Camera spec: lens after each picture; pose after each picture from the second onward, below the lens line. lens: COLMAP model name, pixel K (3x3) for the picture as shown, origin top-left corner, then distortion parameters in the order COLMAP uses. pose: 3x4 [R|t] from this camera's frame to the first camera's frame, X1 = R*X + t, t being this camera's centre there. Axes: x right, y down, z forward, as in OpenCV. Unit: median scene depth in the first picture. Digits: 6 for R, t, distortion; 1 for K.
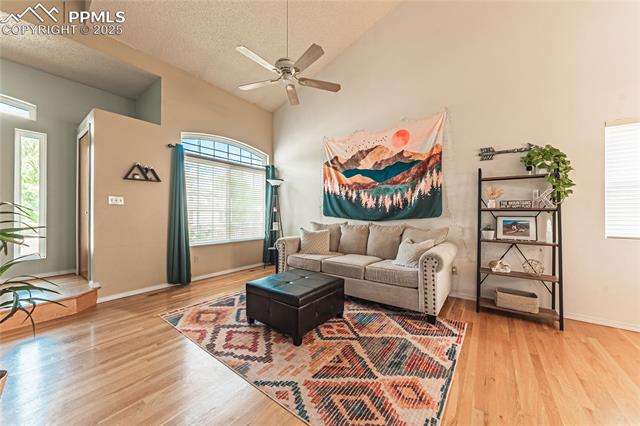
lens RADIAL K [[229.7, 0, 321.5], [0, 229.7, 214.7], [0, 0, 1]] dist [0.001583, -0.000094]
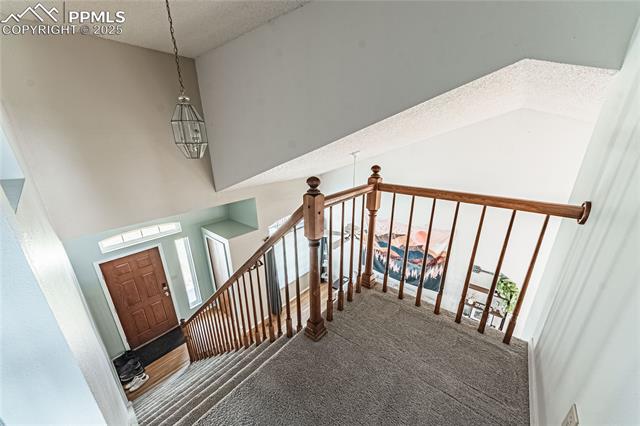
lens RADIAL K [[229.7, 0, 322.7], [0, 229.7, 217.7], [0, 0, 1]] dist [0.001583, -0.000094]
pose [[0.998618, 0.009621, -0.051665, -0.206435], [0.007181, 0.948897, 0.315505, -0.925865], [0.052060, -0.315440, 0.947516, -0.365173]]
